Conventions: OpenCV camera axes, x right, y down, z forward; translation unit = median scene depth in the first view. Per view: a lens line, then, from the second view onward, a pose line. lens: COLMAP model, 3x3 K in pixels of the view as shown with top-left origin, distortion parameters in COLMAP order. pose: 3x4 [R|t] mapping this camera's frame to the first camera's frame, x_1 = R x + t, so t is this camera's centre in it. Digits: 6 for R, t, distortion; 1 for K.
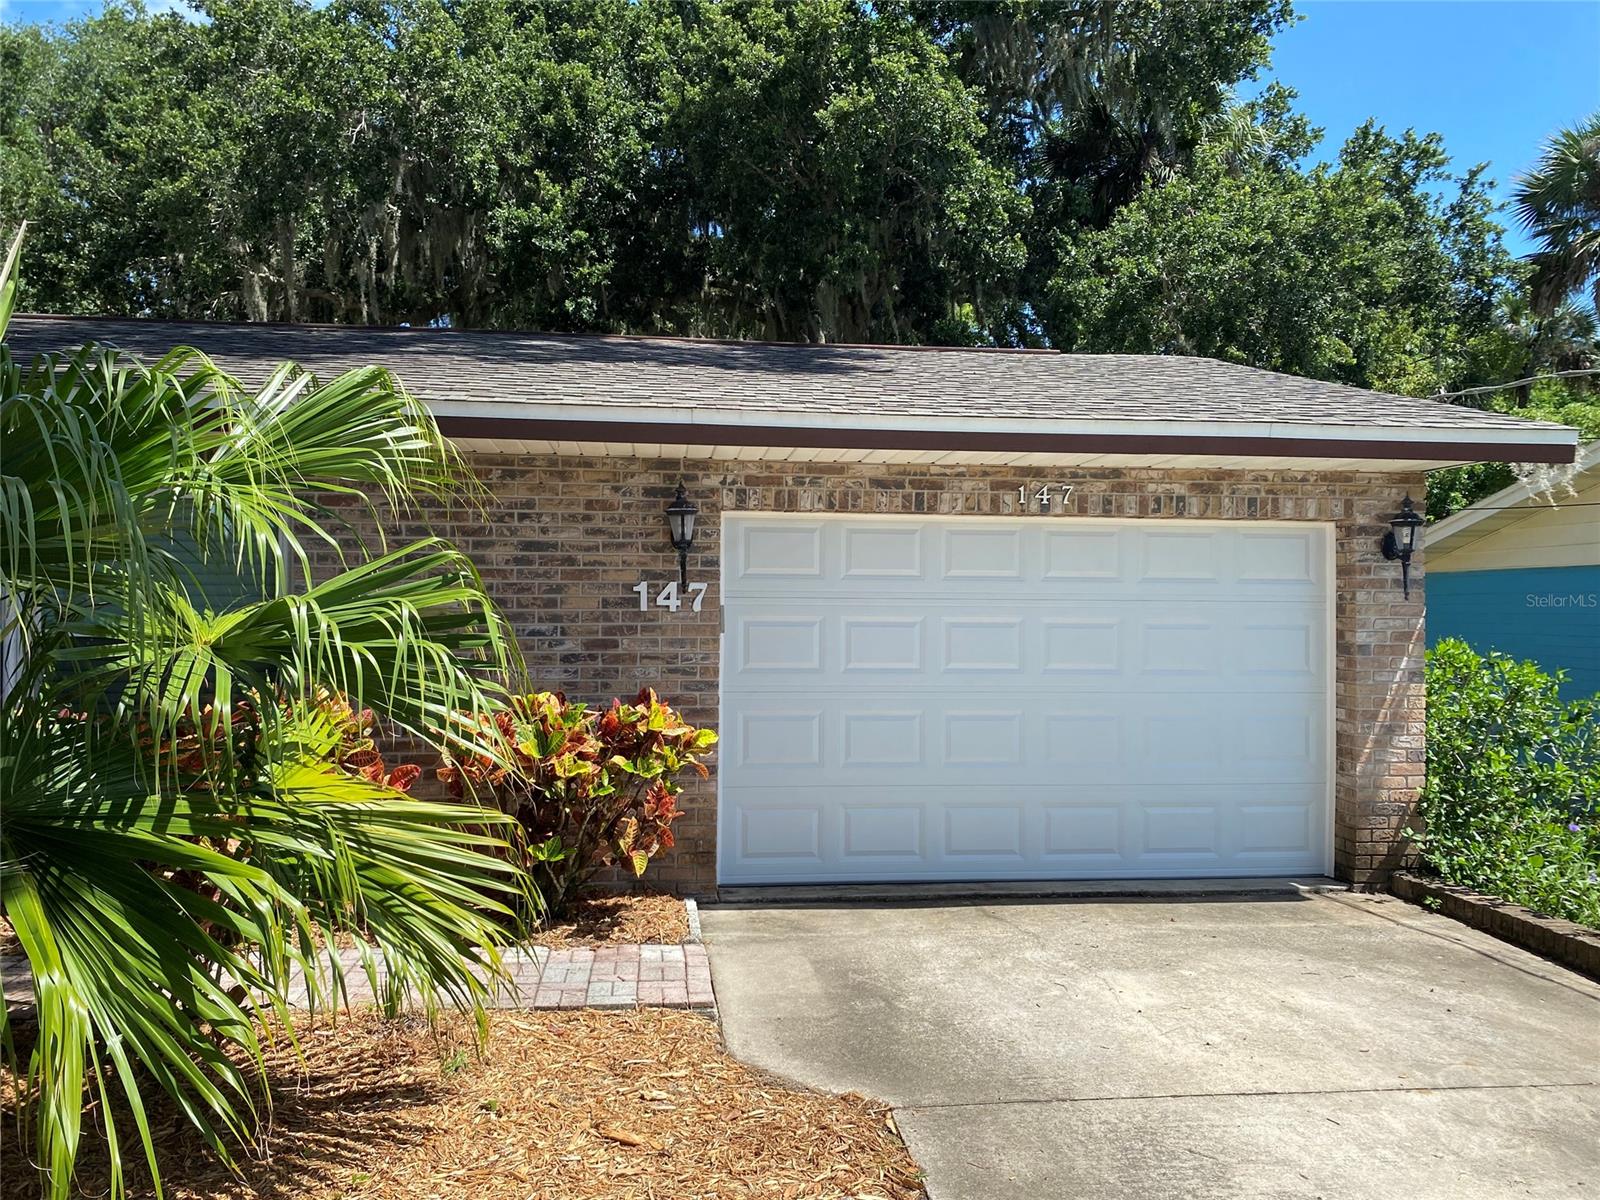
lens RADIAL K [[1240.7, 0, 789.8], [0, 1240.7, 588.9], [0, 0, 1]] dist [0.038662, -0.026611]
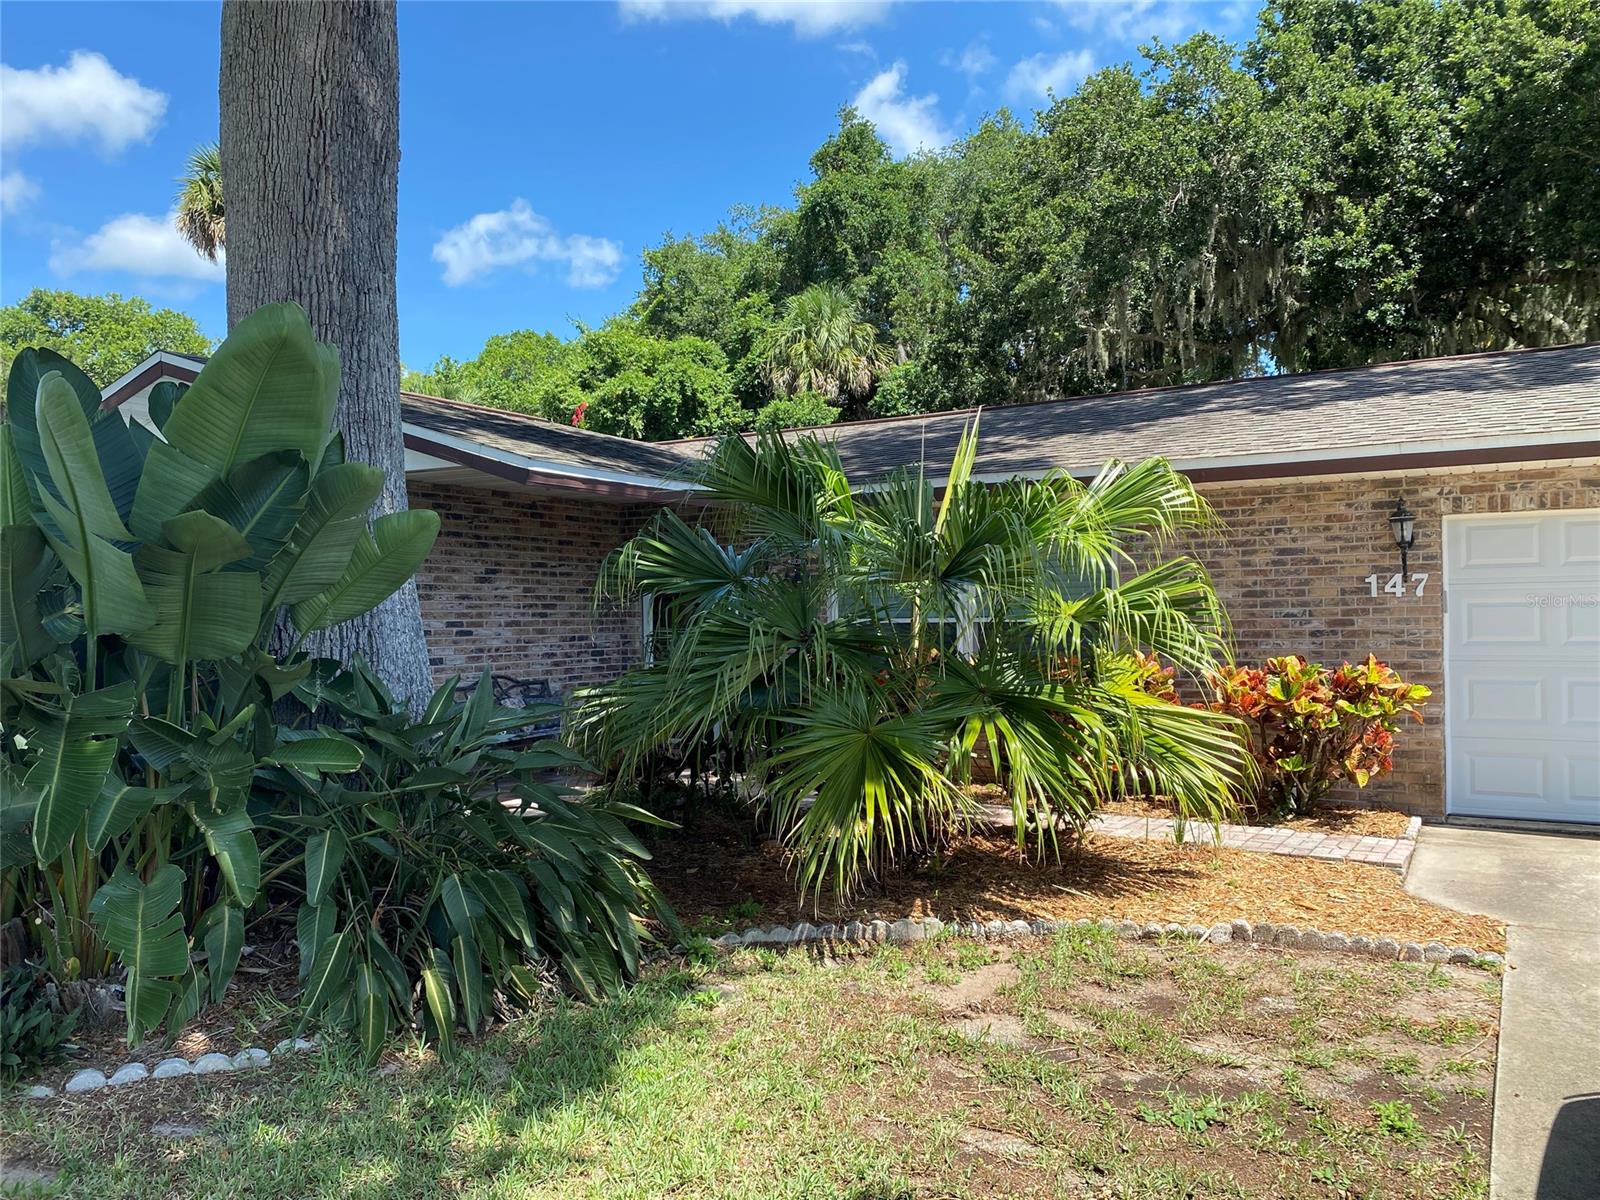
lens RADIAL K [[1240.7, 0, 830.4], [0, 1240.7, 619.8], [0, 0, 1]] dist [0.038662, -0.026611]
pose [[0.810181, -0.018674, -0.585883, 0.188280], [0.032041, 0.999409, 0.012453, 0.007187], [0.585304, -0.028862, 0.810300, -0.403530]]
